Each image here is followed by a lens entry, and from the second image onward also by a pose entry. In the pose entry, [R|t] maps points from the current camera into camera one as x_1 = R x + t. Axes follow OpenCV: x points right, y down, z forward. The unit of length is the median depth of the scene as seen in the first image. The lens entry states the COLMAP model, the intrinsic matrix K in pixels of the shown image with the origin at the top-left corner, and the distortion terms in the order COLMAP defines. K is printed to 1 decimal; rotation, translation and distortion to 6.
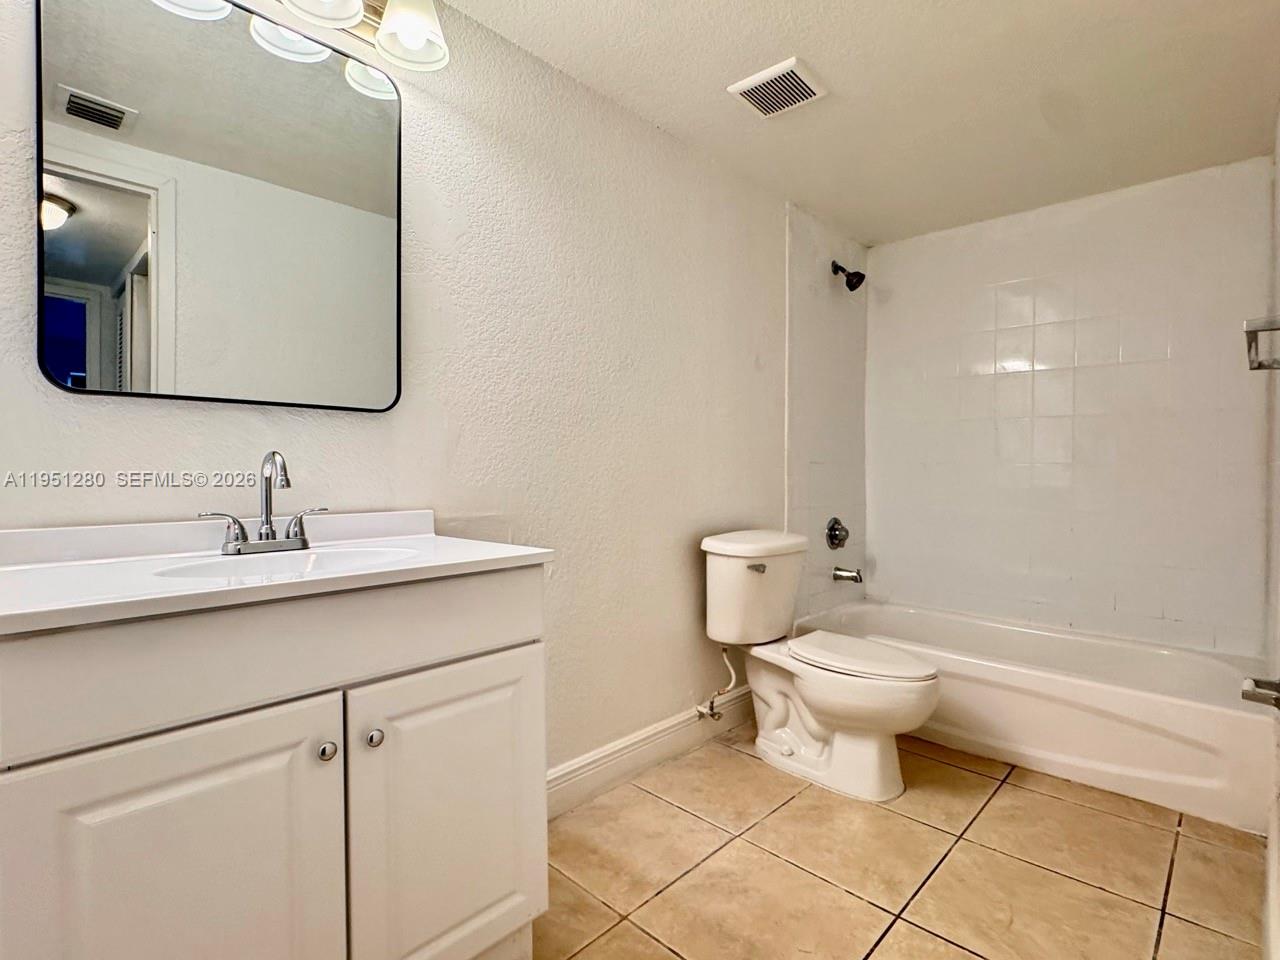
lens RADIAL K [[642.7, 0, 640.0], [0, 642.7, 480.0], [0, 0, 1]] dist [-0.003273, 0.002063]
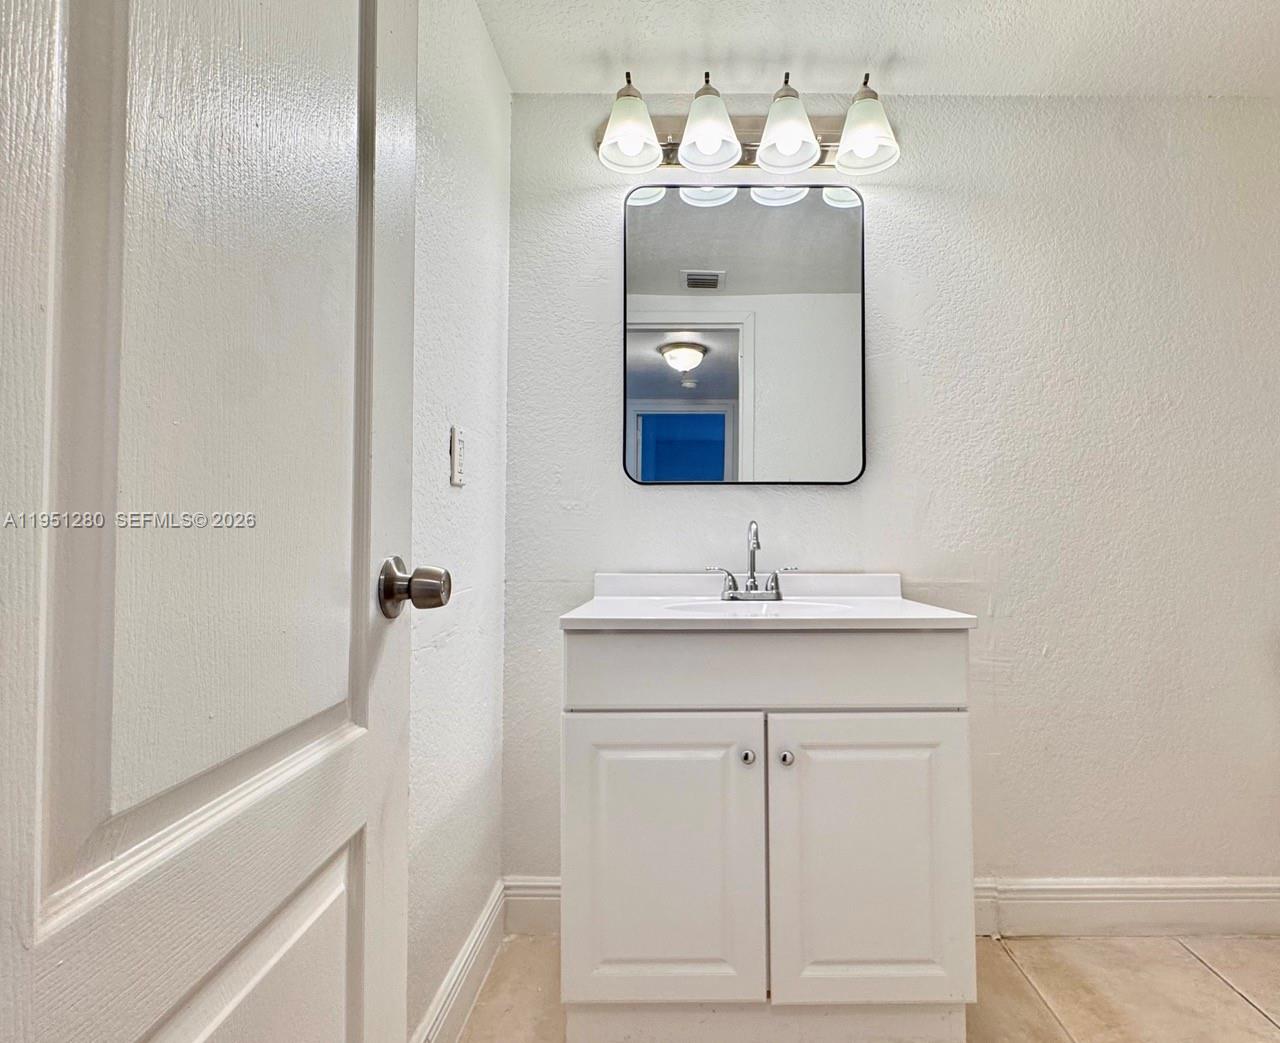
lens RADIAL K [[681.4, 0, 695.1], [0, 681.4, 521.4], [0, 0, 1]] dist [0.001208, 0.000232]
pose [[0.688590, -0.024896, -0.724723, 0.250884], [-0.009842, 0.998998, -0.043669, 0.012669], [0.725084, 0.037203, 0.687655, -0.006657]]
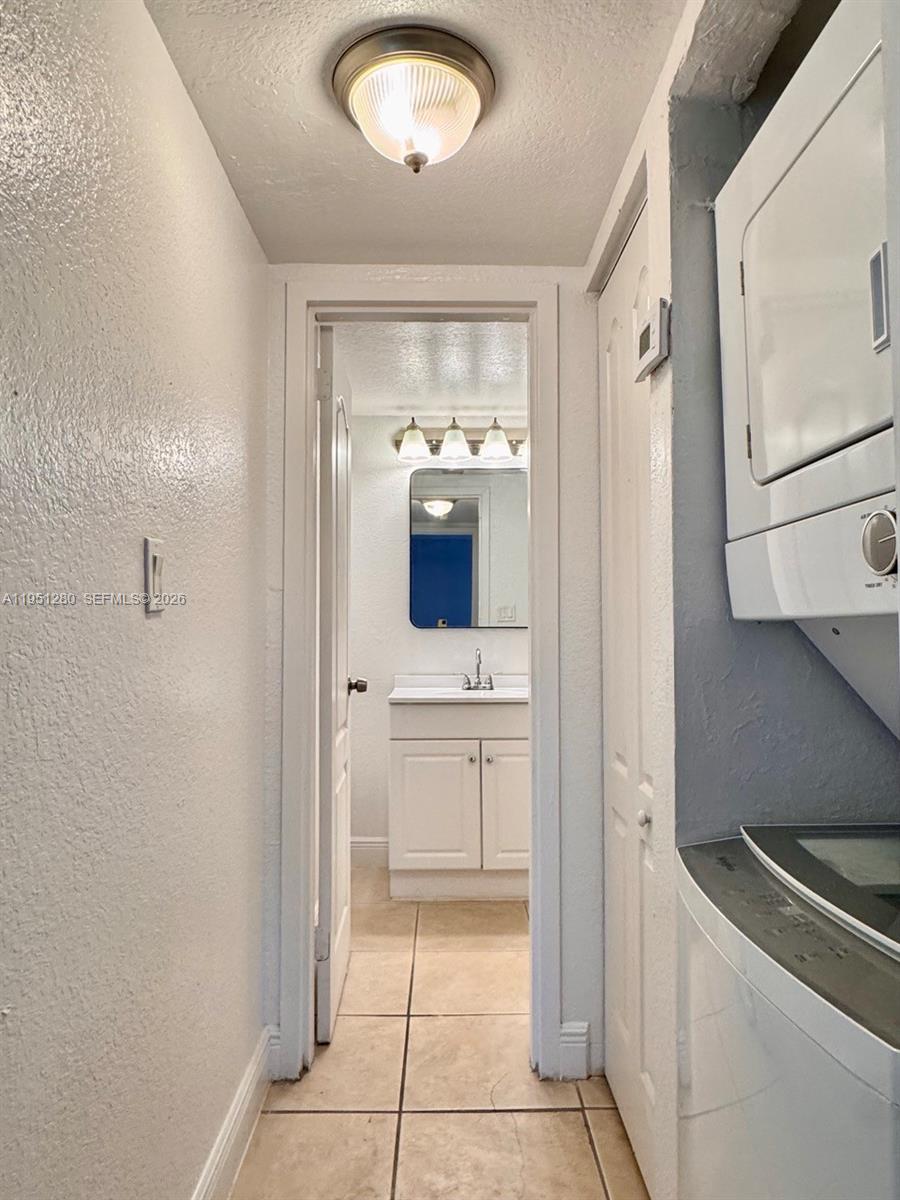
lens RADIAL K [[767.6, 0, 450.0], [0, 767.6, 600.0], [0, 0, 1]] dist [0.007197, 0.003934]
pose [[0.692132, -0.026936, -0.721268, 1.136921], [-0.009061, 0.998900, -0.045999, -0.072399], [0.721714, 0.038373, 0.691127, -0.857903]]
